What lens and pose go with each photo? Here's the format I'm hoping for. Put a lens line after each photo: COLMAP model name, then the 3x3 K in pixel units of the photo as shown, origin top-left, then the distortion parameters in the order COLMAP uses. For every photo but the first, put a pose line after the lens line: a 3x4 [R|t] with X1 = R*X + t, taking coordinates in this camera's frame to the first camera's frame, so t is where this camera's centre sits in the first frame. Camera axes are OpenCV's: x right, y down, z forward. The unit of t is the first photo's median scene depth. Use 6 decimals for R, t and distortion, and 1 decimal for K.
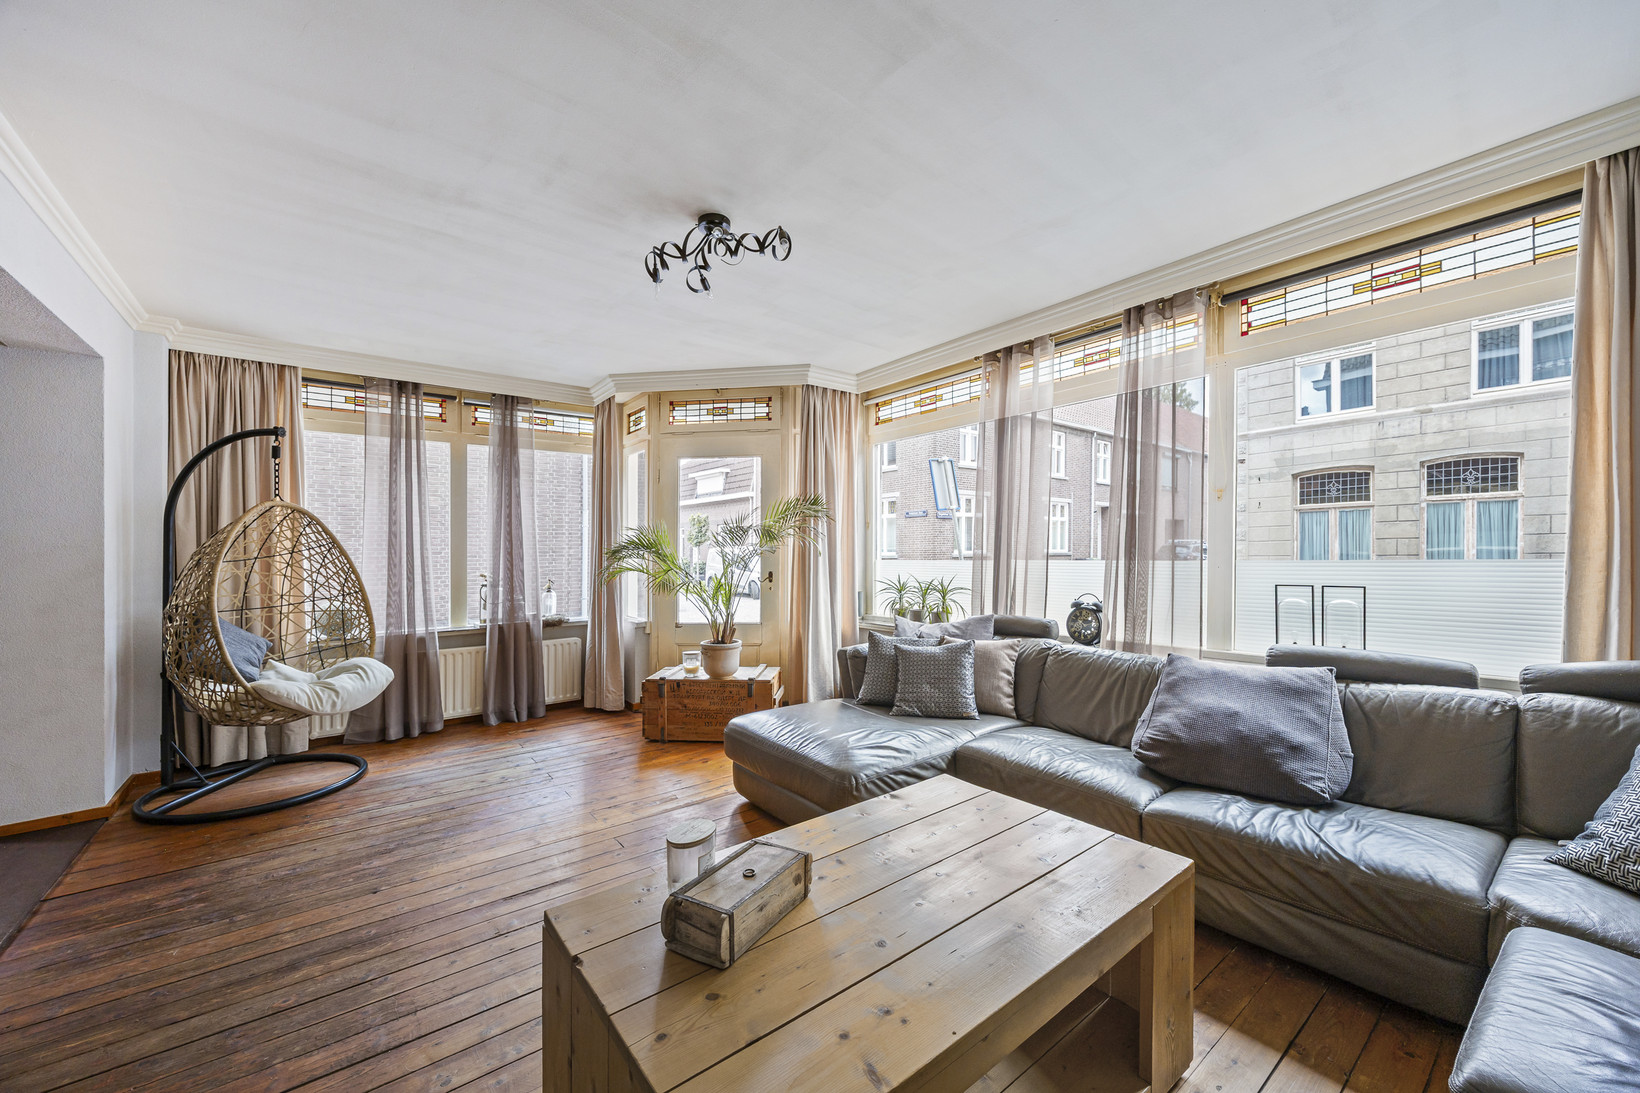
lens RADIAL K [[621.4, 0, 808.9], [0, 621.4, 556.1], [0, 0, 1]] dist [-0.002847, -0.000386]
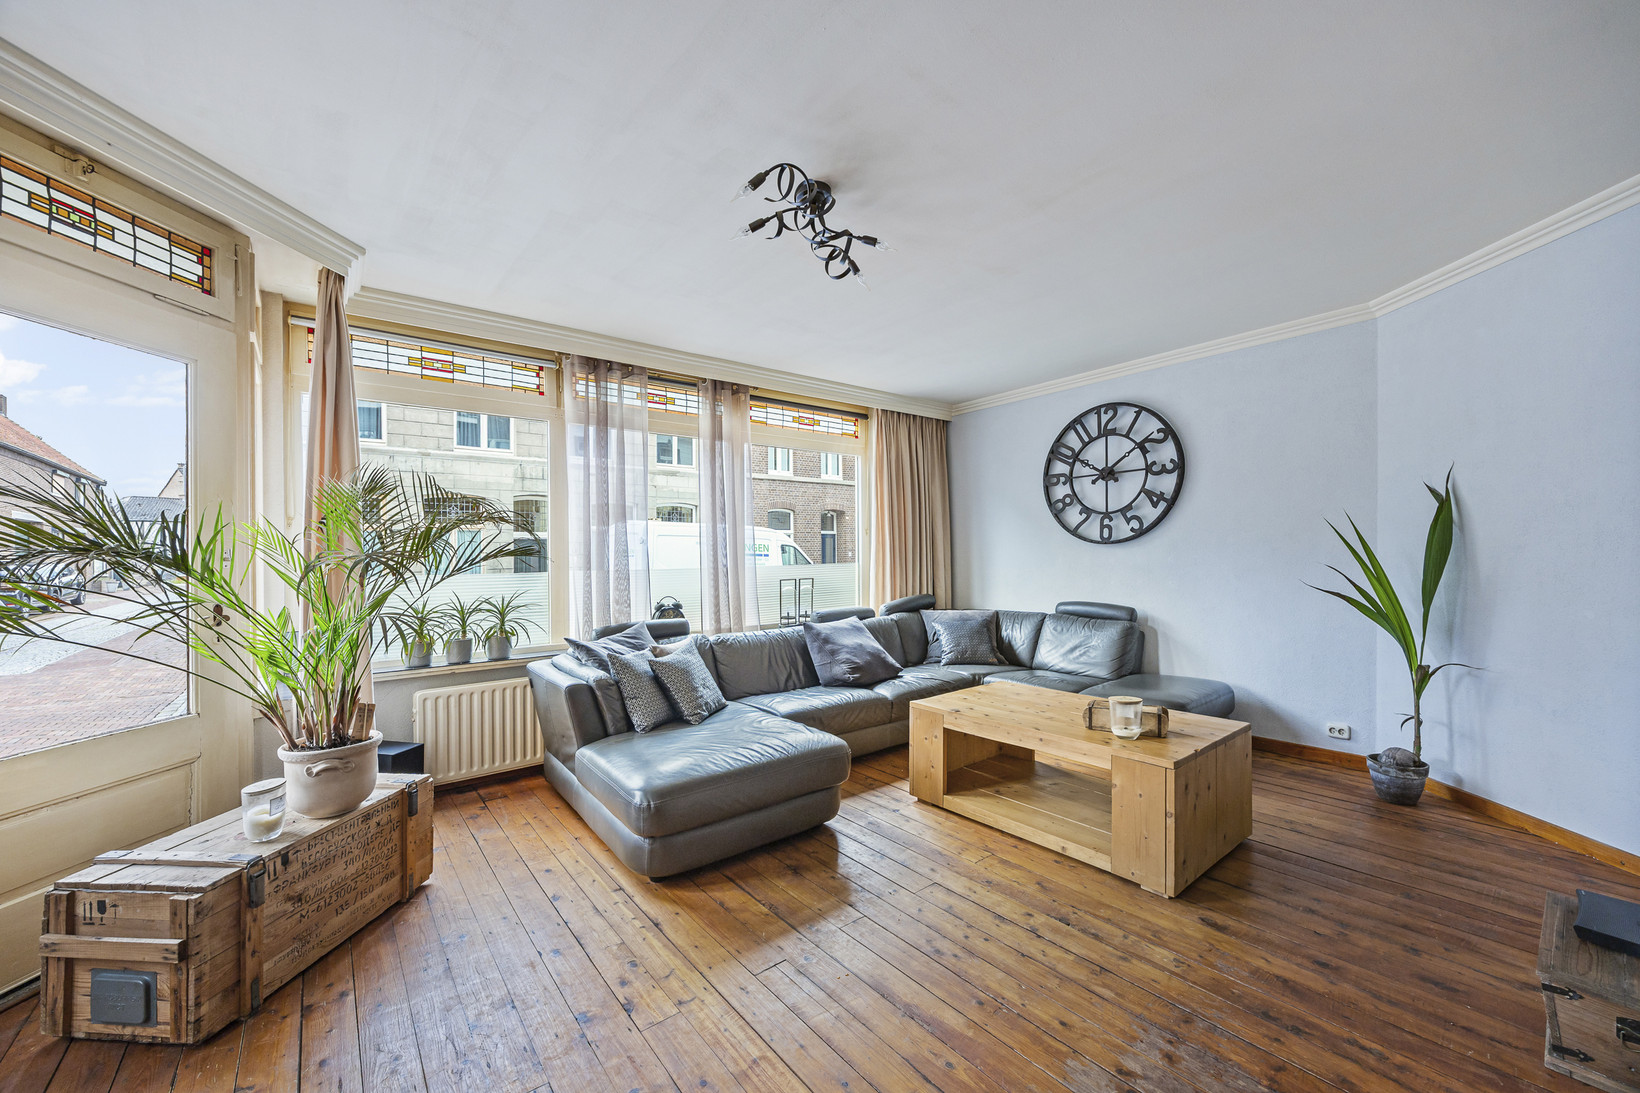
lens RADIAL K [[621.4, 0, 831.3], [0, 621.4, 557.3], [0, 0, 1]] dist [-0.002847, -0.000386]
pose [[-0.029174, 0.012545, 0.999496, -0.561844], [0.020555, 0.999717, -0.011948, 0.003993], [-0.999363, 0.020196, -0.029424, 0.527274]]
